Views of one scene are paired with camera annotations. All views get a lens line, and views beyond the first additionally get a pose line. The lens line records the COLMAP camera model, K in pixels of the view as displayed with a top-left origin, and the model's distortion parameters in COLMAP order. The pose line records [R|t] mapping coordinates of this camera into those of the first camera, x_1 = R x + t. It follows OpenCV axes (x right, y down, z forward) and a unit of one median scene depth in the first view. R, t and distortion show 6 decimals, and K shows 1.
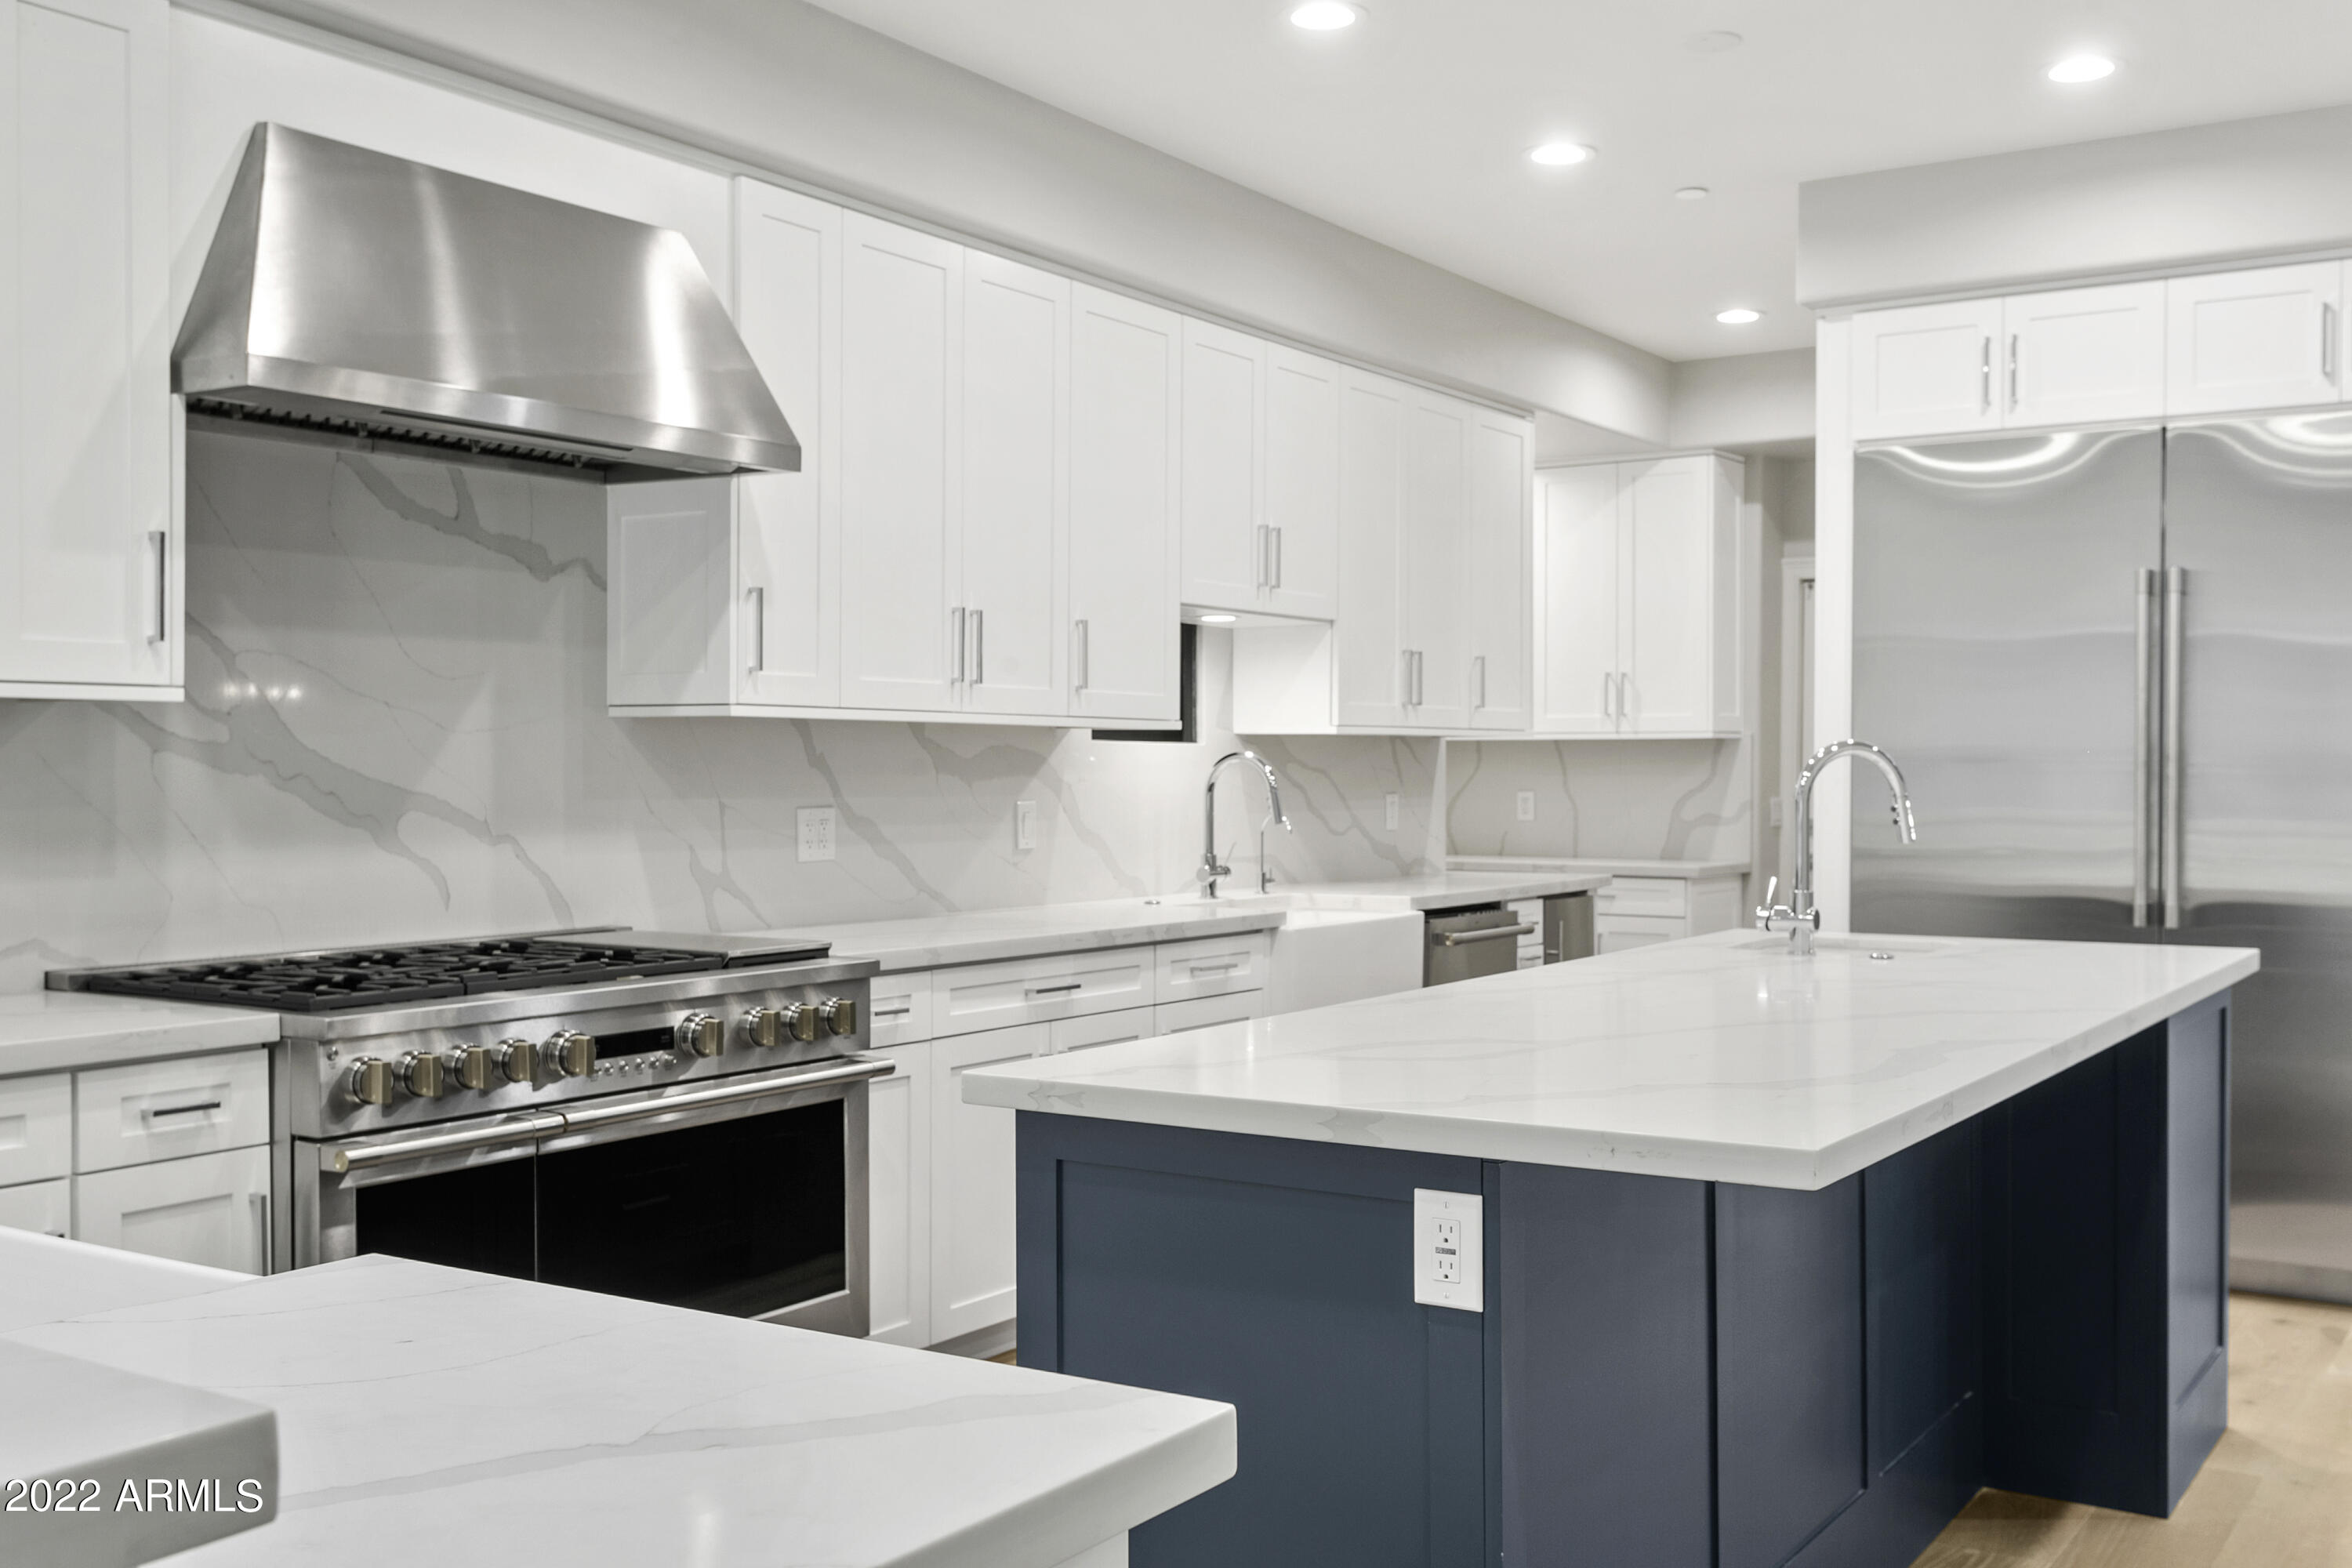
lens RADIAL K [[2285.3, 0, 1177.9], [0, 2285.3, 782.9], [0, 0, 1]] dist [0.039744, 0.000000]
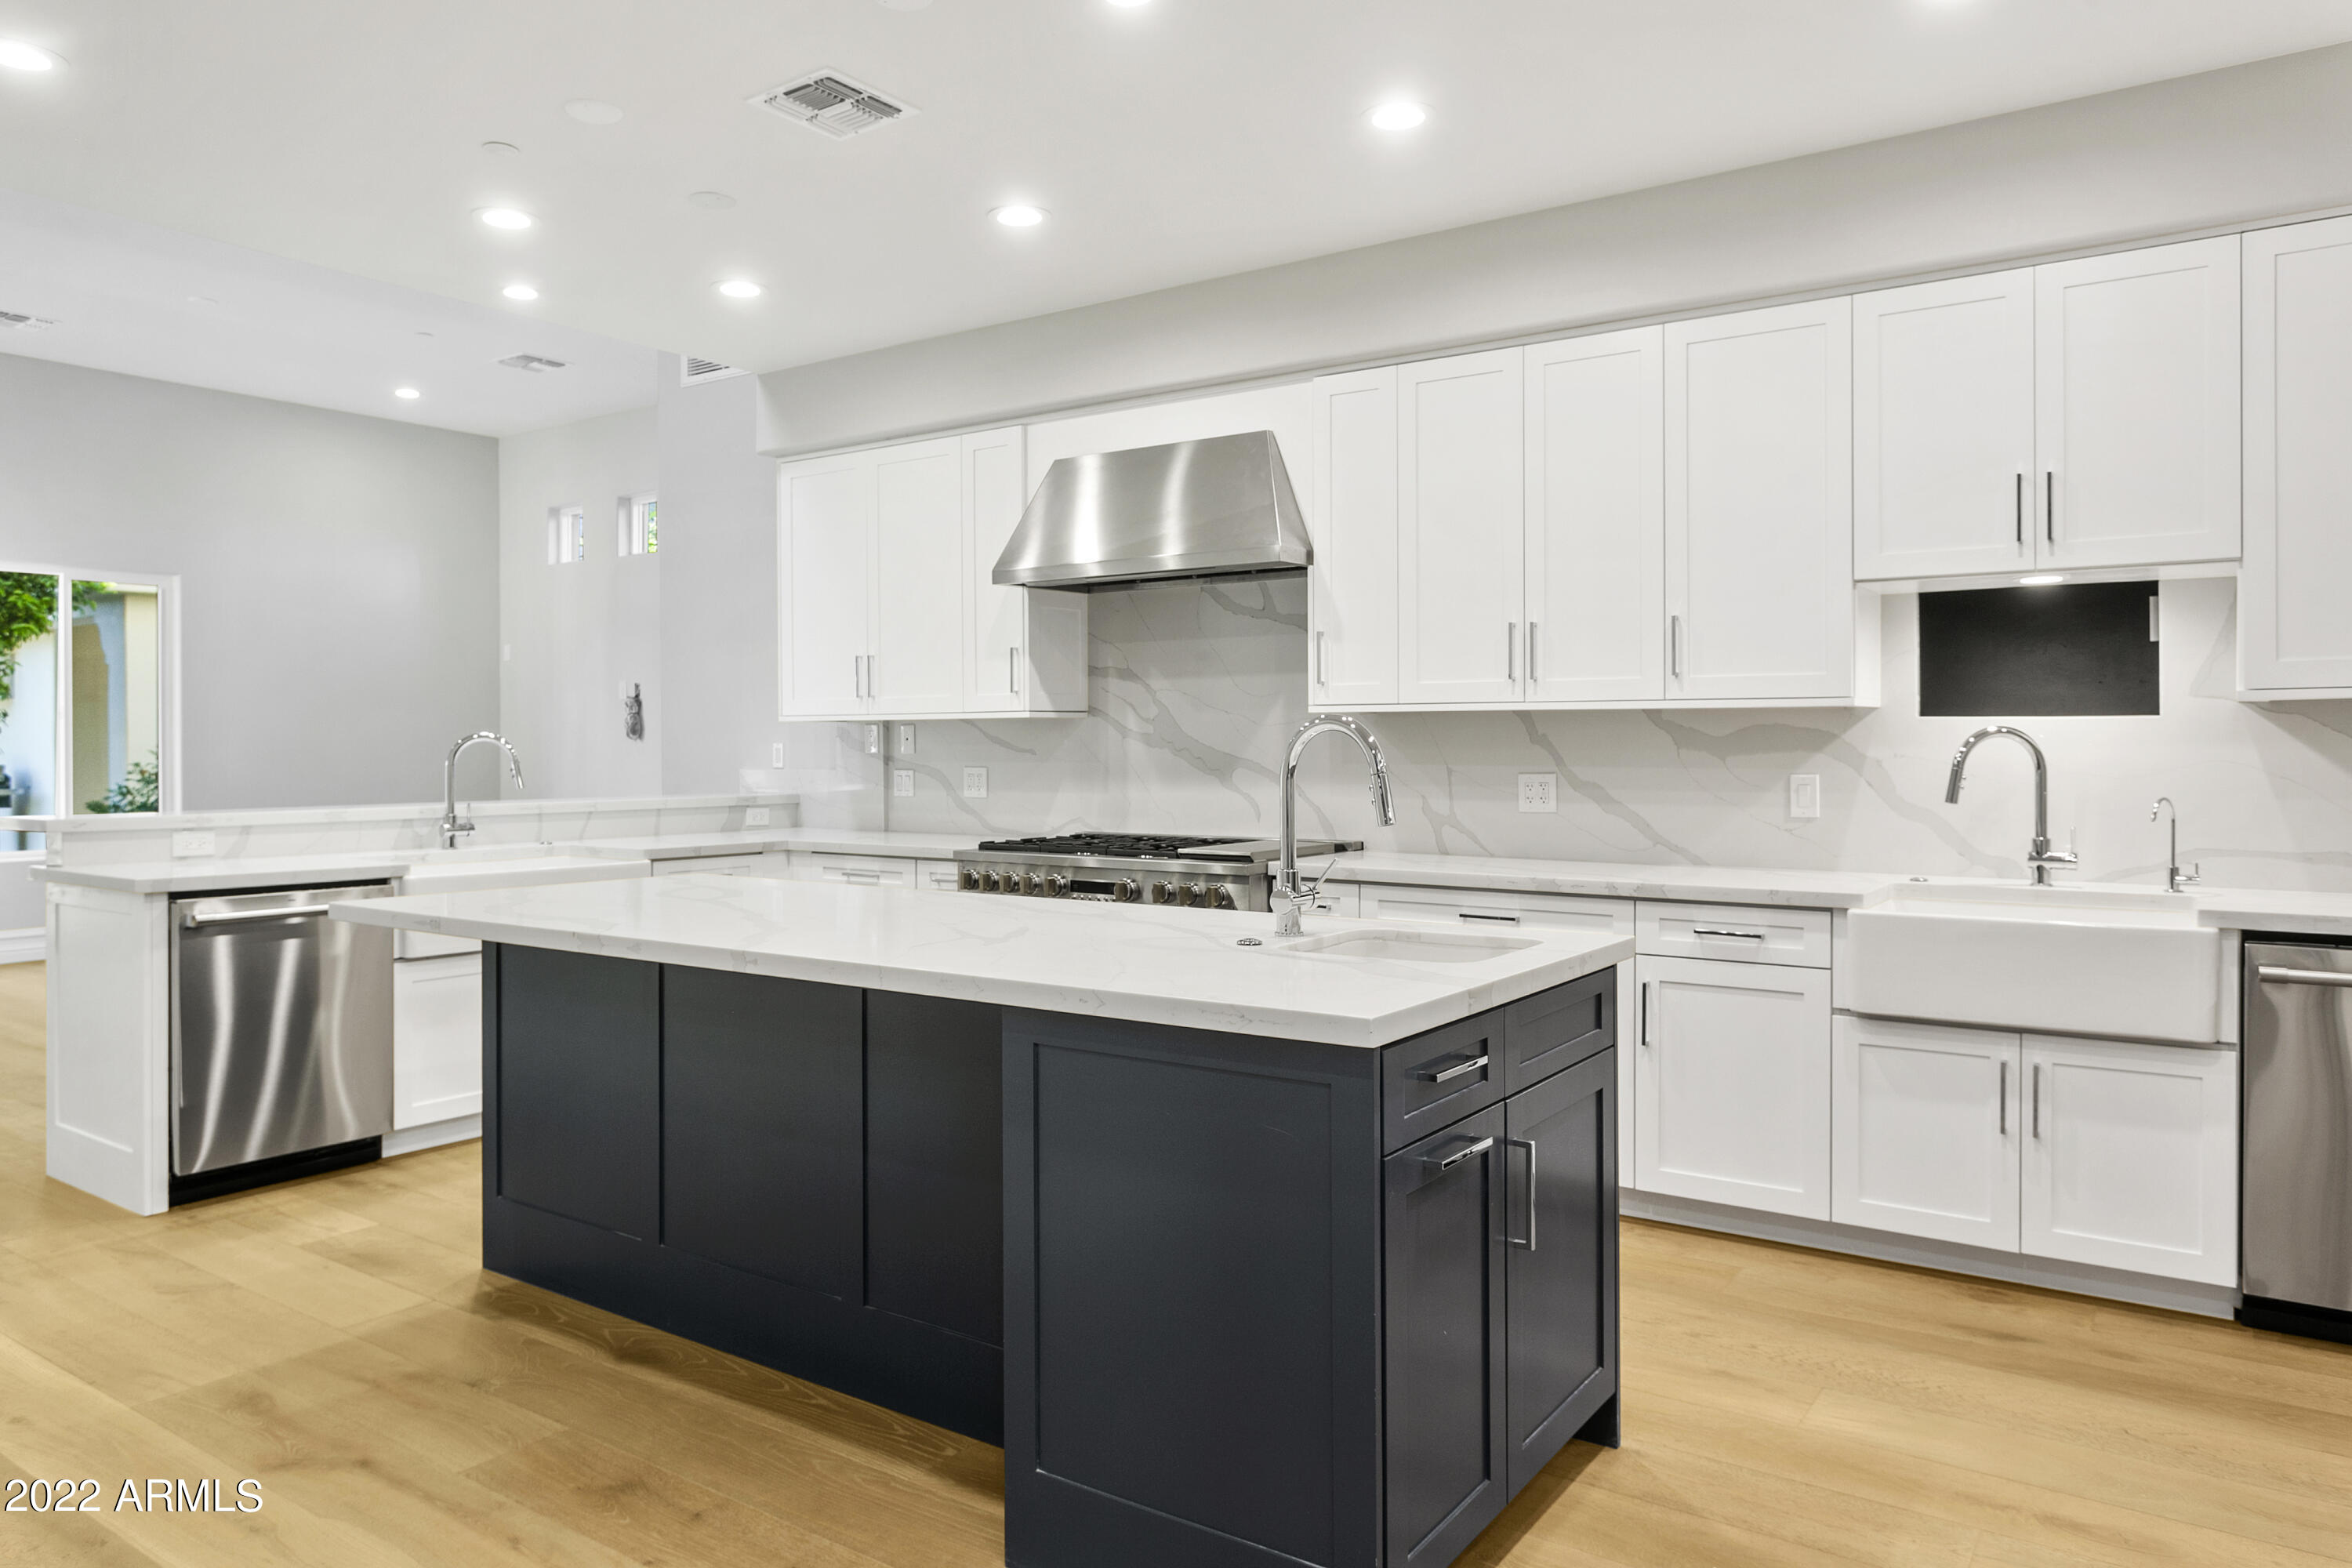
lens RADIAL K [[1532.9, 0, 1169.9], [0, 1532.9, 760.3], [0, 0, 1]] dist [-0.007766, 0.000059]
pose [[-0.038909, 0.004967, -0.999230, 0.729762], [-0.008197, 0.999952, 0.005290, -0.000223], [0.999209, 0.008397, -0.038866, 0.774069]]
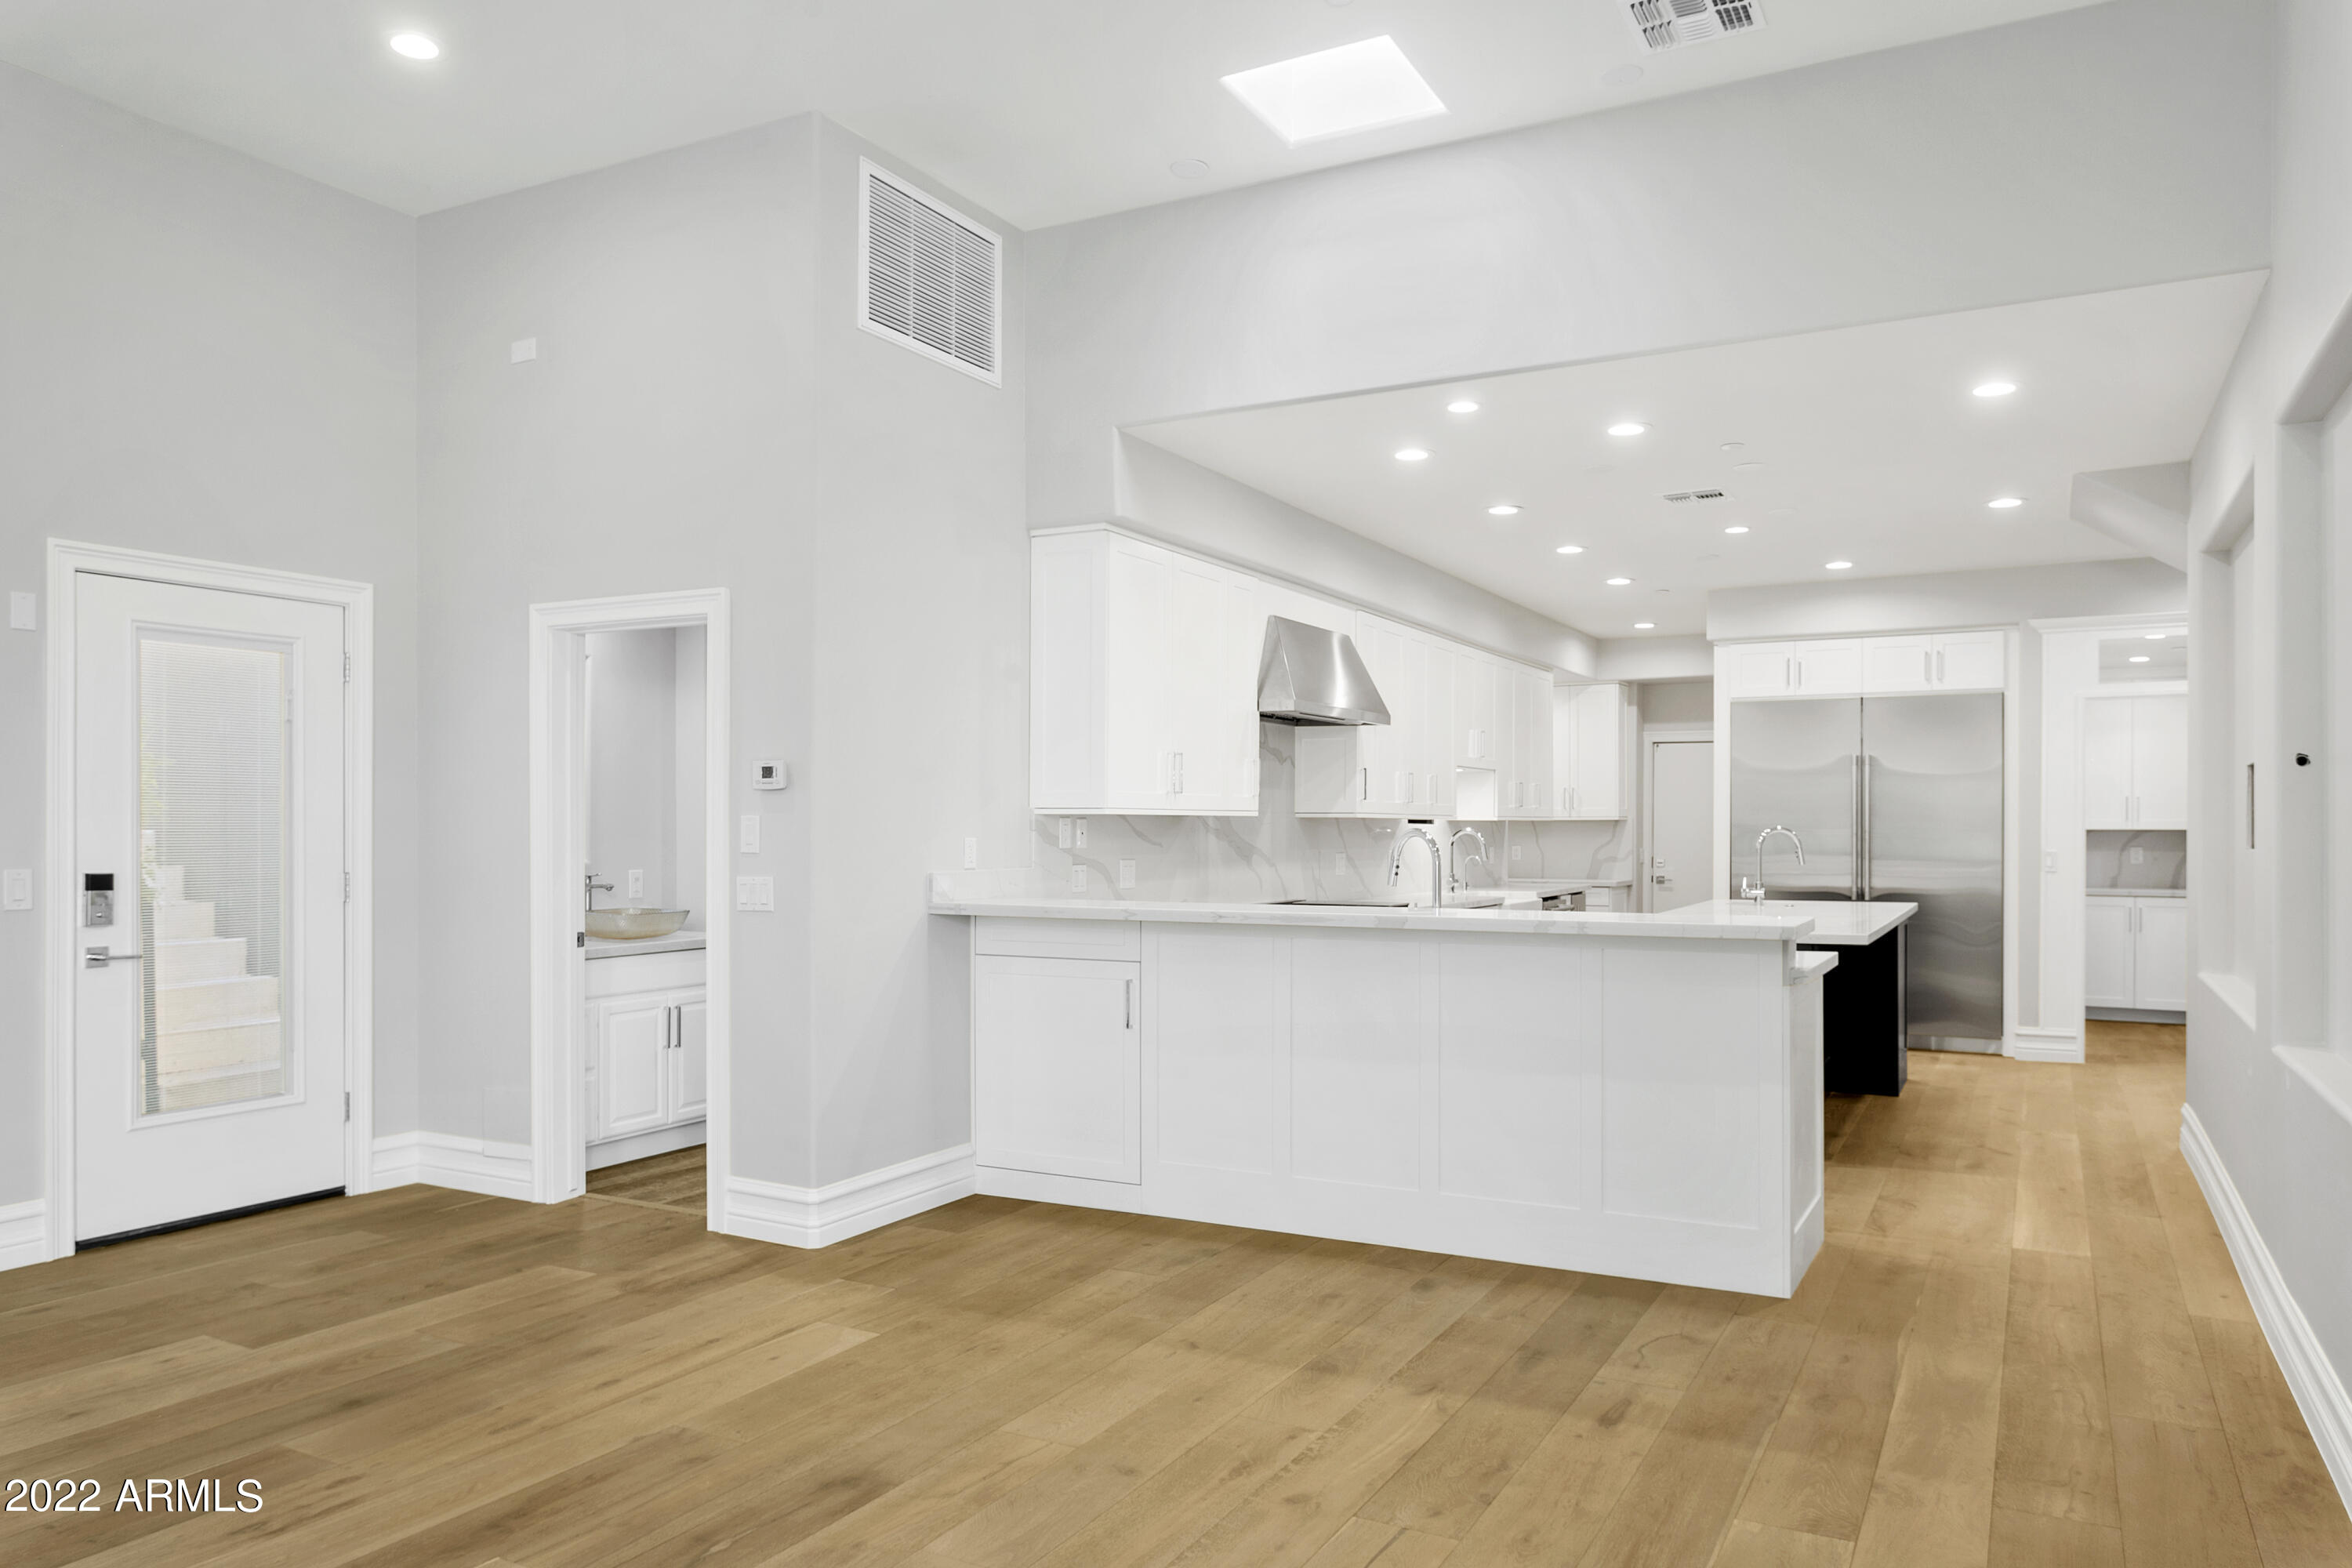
lens RADIAL K [[1632.9, 0, 1173.6], [0, 1632.9, 807.6], [0, 0, 1]] dist [0.002034, -0.002846]
pose [[0.996127, 0.000233, 0.087921, -0.463916], [0.001450, 0.999817, -0.019075, -0.004515], [-0.087909, 0.019128, 0.995945, -0.681098]]
